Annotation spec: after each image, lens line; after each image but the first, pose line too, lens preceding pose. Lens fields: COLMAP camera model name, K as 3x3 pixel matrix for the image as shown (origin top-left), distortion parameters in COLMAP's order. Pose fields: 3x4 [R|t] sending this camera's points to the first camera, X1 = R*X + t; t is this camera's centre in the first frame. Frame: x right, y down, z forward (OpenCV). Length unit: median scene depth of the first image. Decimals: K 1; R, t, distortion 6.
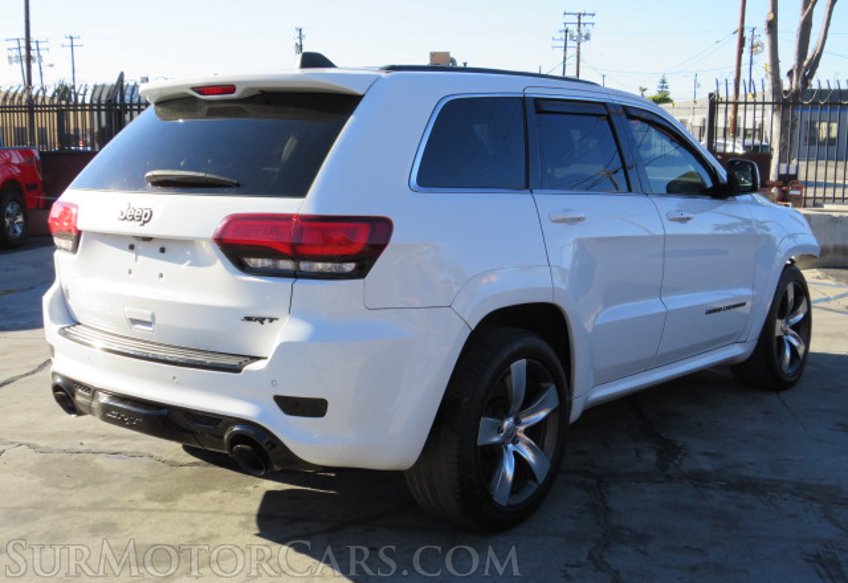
lens RADIAL K [[1051.4, 0, 424.0], [0, 1051.4, 291.5], [0, 0, 1]] dist [-0.071392, -0.041114]
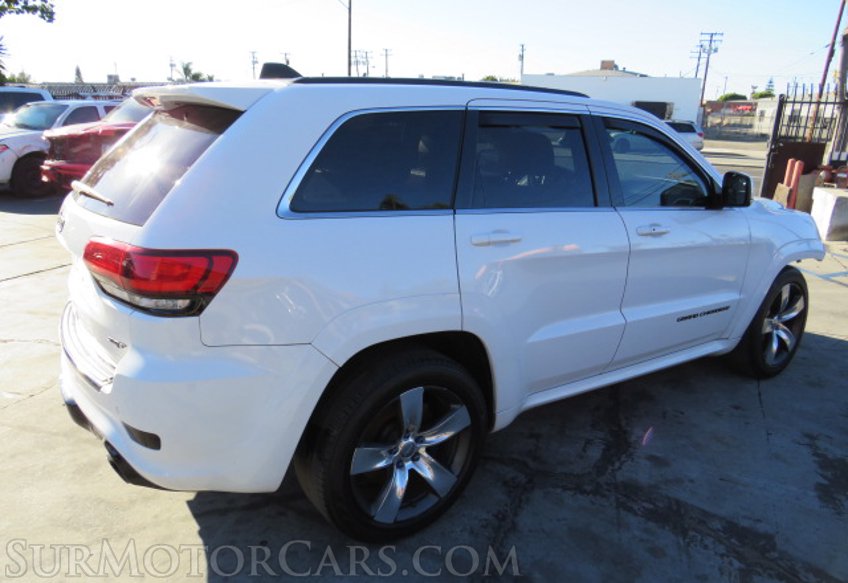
lens RADIAL K [[609.3, 0, 417.4], [0, 609.3, 300.3], [0, 0, 1]] dist [-0.033698, 0.006088]
pose [[0.958829, 0.102058, -0.265012, 0.196037], [-0.060566, 0.985211, 0.160283, -0.089503], [0.277451, -0.137633, 0.950830, 0.385963]]
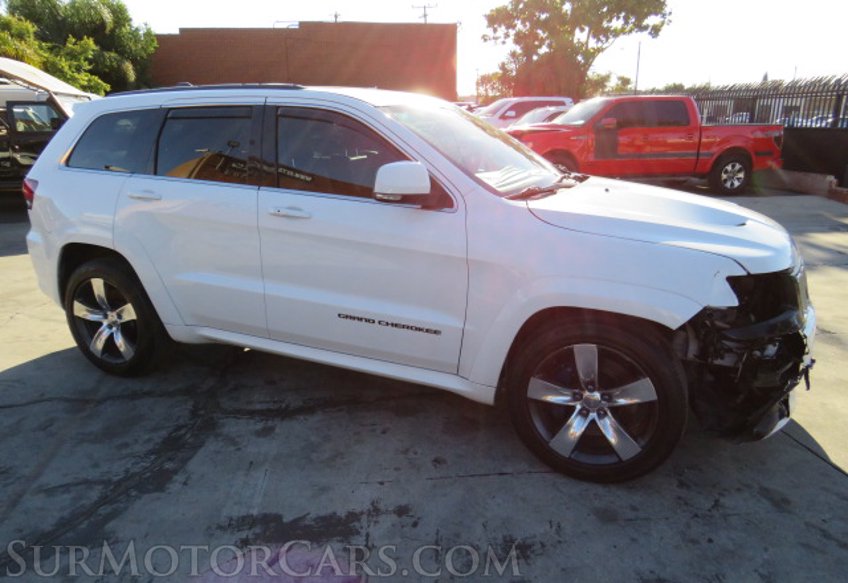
lens RADIAL K [[609.3, 0, 417.4], [0, 609.3, 300.3], [0, 0, 1]] dist [-0.033698, 0.006088]
pose [[0.265571, 0.276223, -0.923673, 0.907802], [-0.126314, 0.959787, 0.250706, -0.165105], [0.955781, 0.050092, 0.289783, 0.993259]]
